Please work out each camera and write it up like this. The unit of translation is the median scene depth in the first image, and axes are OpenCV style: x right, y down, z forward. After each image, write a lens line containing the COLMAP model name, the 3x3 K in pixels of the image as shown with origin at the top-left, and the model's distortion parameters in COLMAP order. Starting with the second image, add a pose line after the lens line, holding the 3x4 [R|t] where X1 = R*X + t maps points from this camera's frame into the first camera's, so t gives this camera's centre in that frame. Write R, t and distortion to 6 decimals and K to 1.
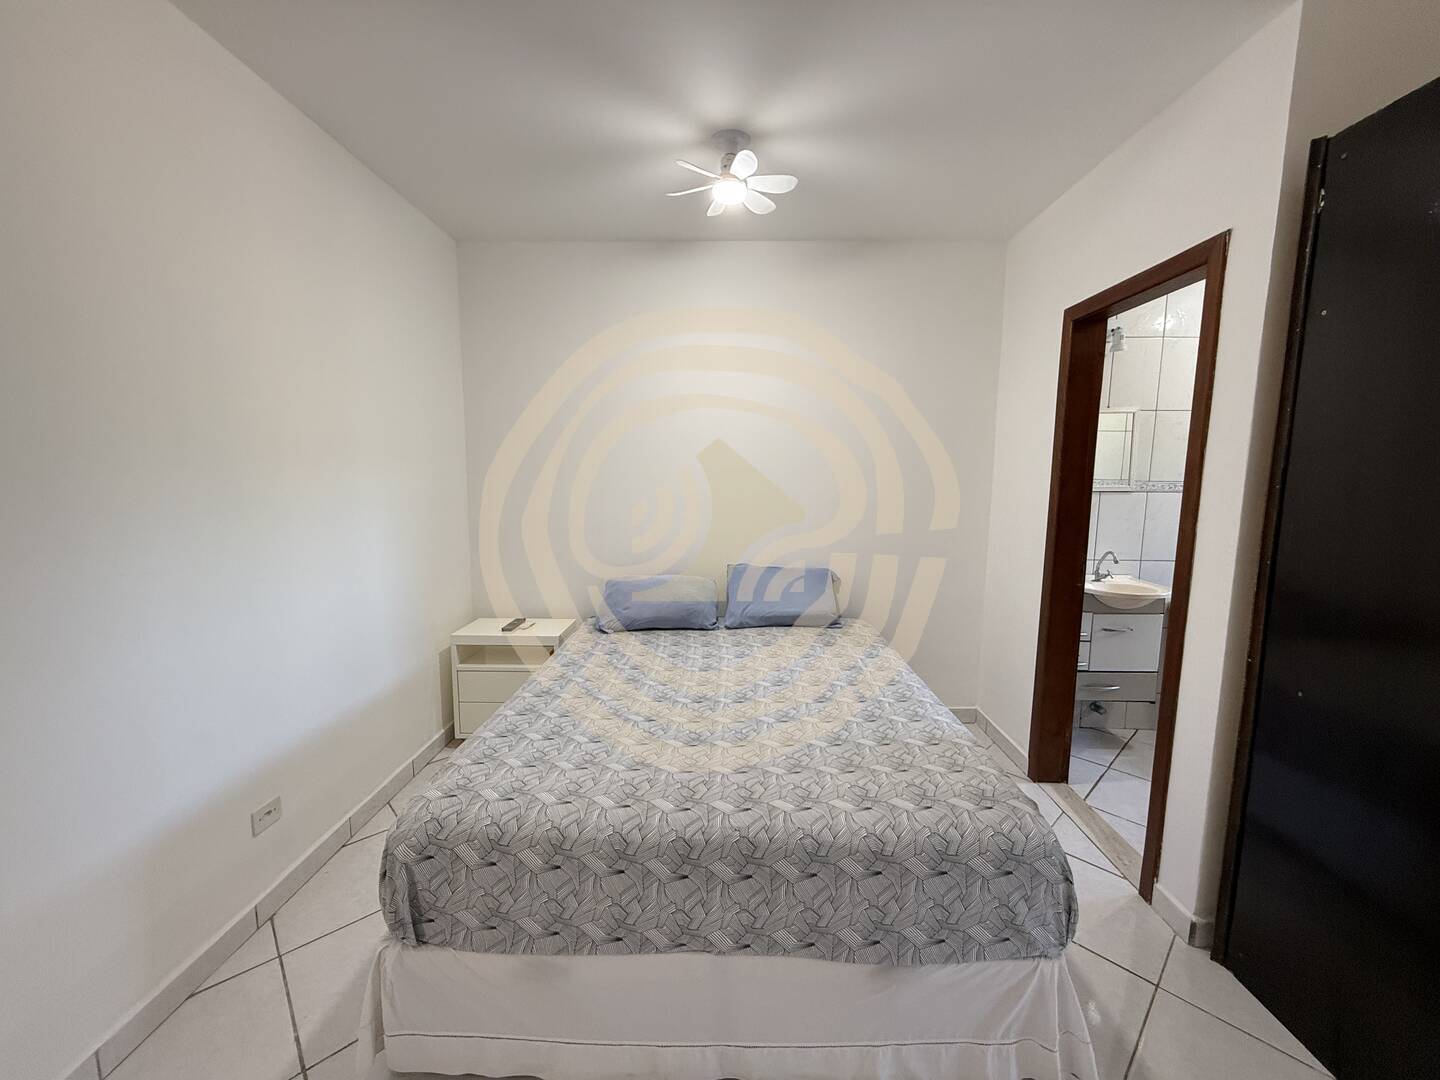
lens RADIAL K [[575.6, 0, 716.5], [0, 575.6, 542.4], [0, 0, 1]] dist [0.000543, 0.000214]
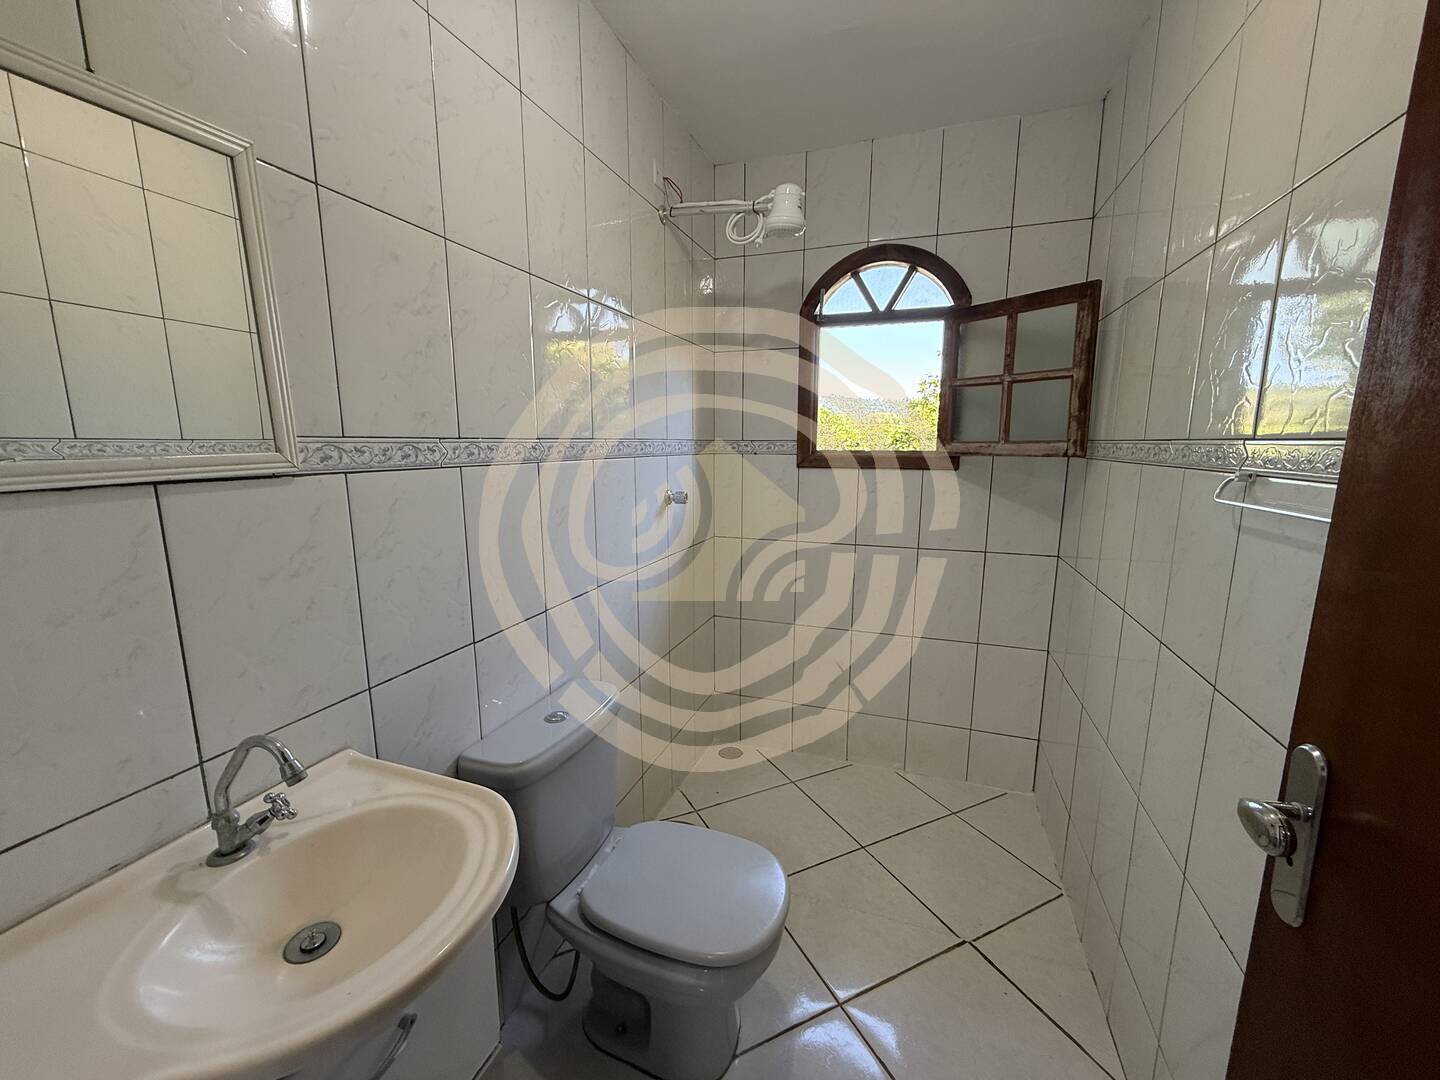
lens RADIAL K [[575.6, 0, 716.5], [0, 575.6, 542.4], [0, 0, 1]] dist [0.000543, 0.000214]
pose [[0.322717, -0.171672, 0.930797, 0.523585], [0.119732, 0.982918, 0.139772, -0.070415], [-0.938892, 0.066339, 0.337759, 0.717979]]
